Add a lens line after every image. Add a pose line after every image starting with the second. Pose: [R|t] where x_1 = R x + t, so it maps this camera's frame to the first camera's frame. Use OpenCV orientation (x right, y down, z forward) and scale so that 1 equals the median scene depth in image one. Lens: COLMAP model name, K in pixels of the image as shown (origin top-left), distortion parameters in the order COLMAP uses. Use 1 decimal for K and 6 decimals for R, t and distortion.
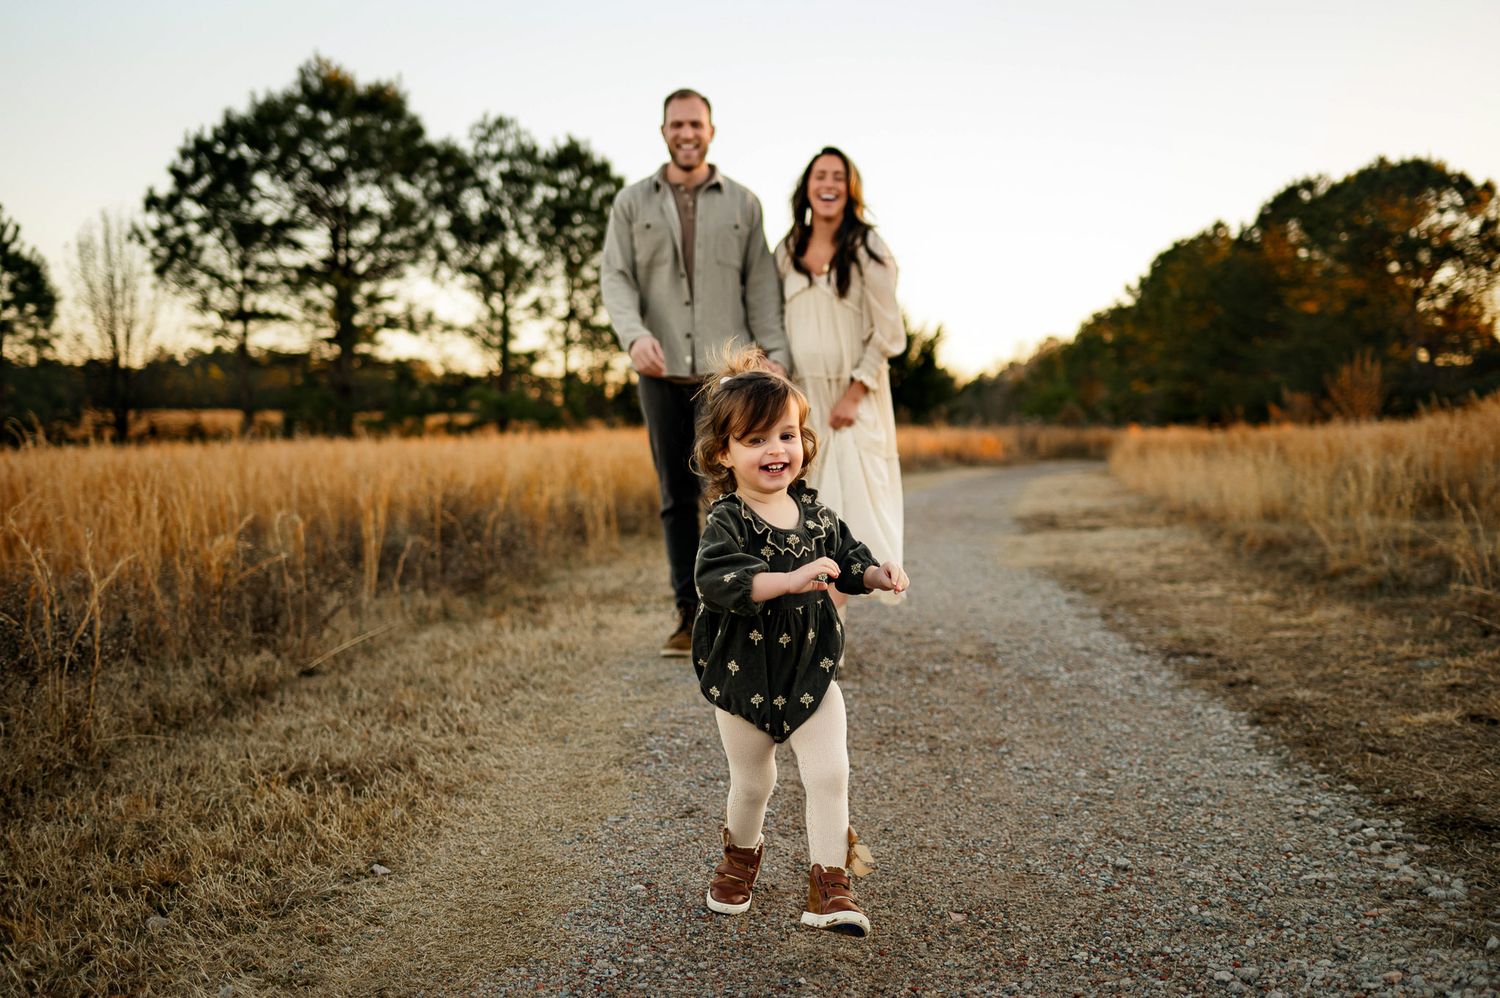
lens RADIAL K [[1539.5, 0, 750.0], [0, 1539.5, 499.0], [0, 0, 1]] dist [0.015712, 0.023041]
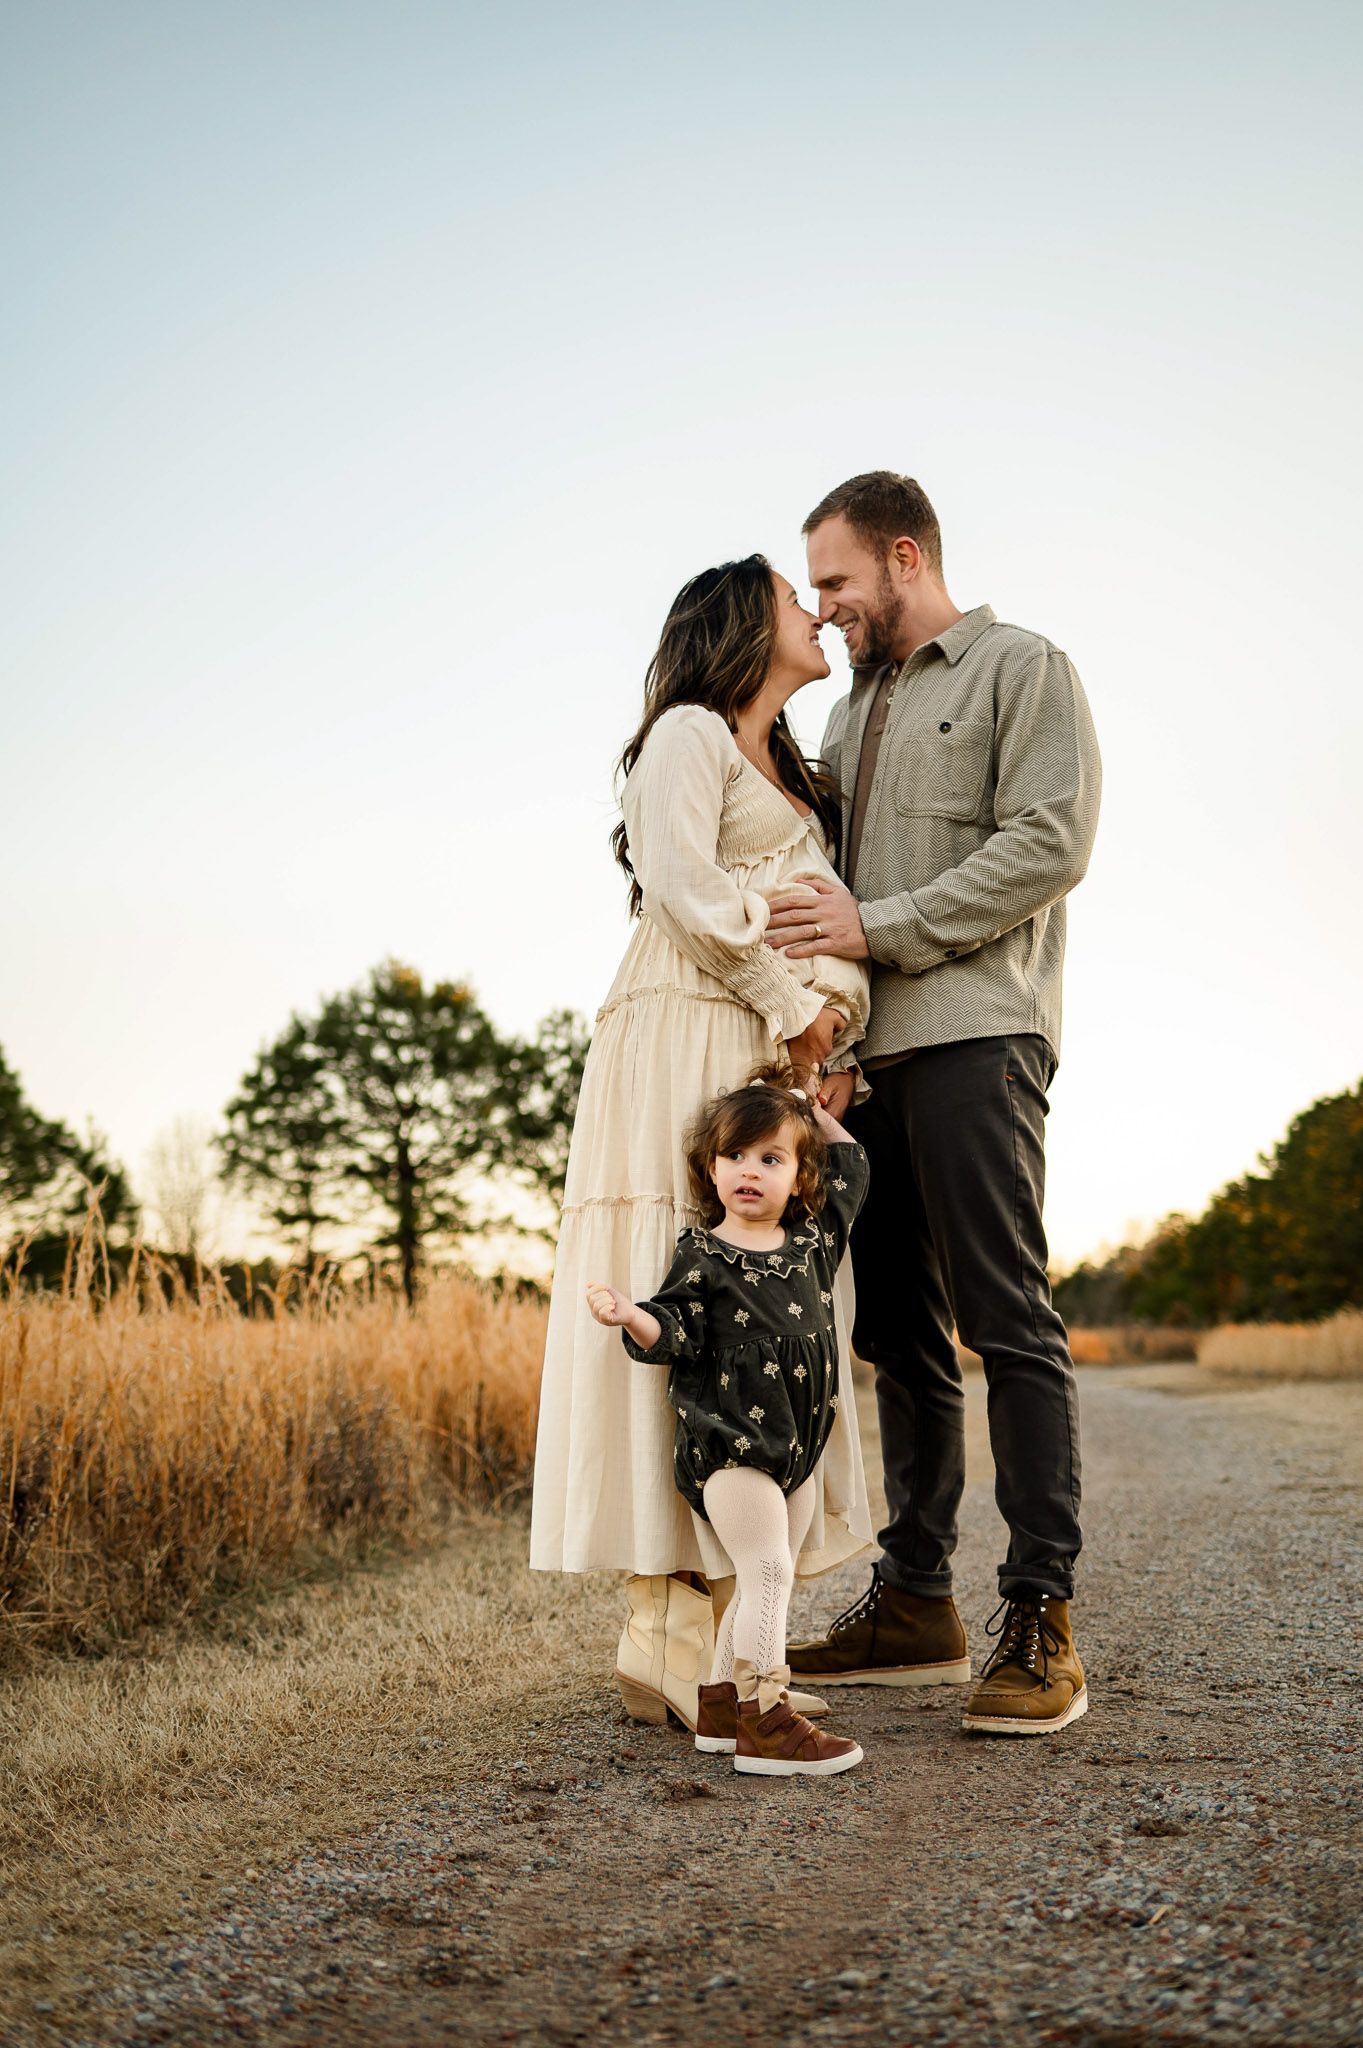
lens RADIAL K [[2061.7, 0, 681.5], [0, 2061.7, 1024.0], [0, 0, 1]] dist [0.024492, 0.002818]
pose [[0.999047, -0.016602, -0.040374, -0.038867], [0.008309, 0.980270, -0.197489, 0.015787], [0.042856, 0.196965, 0.979473, -0.259079]]
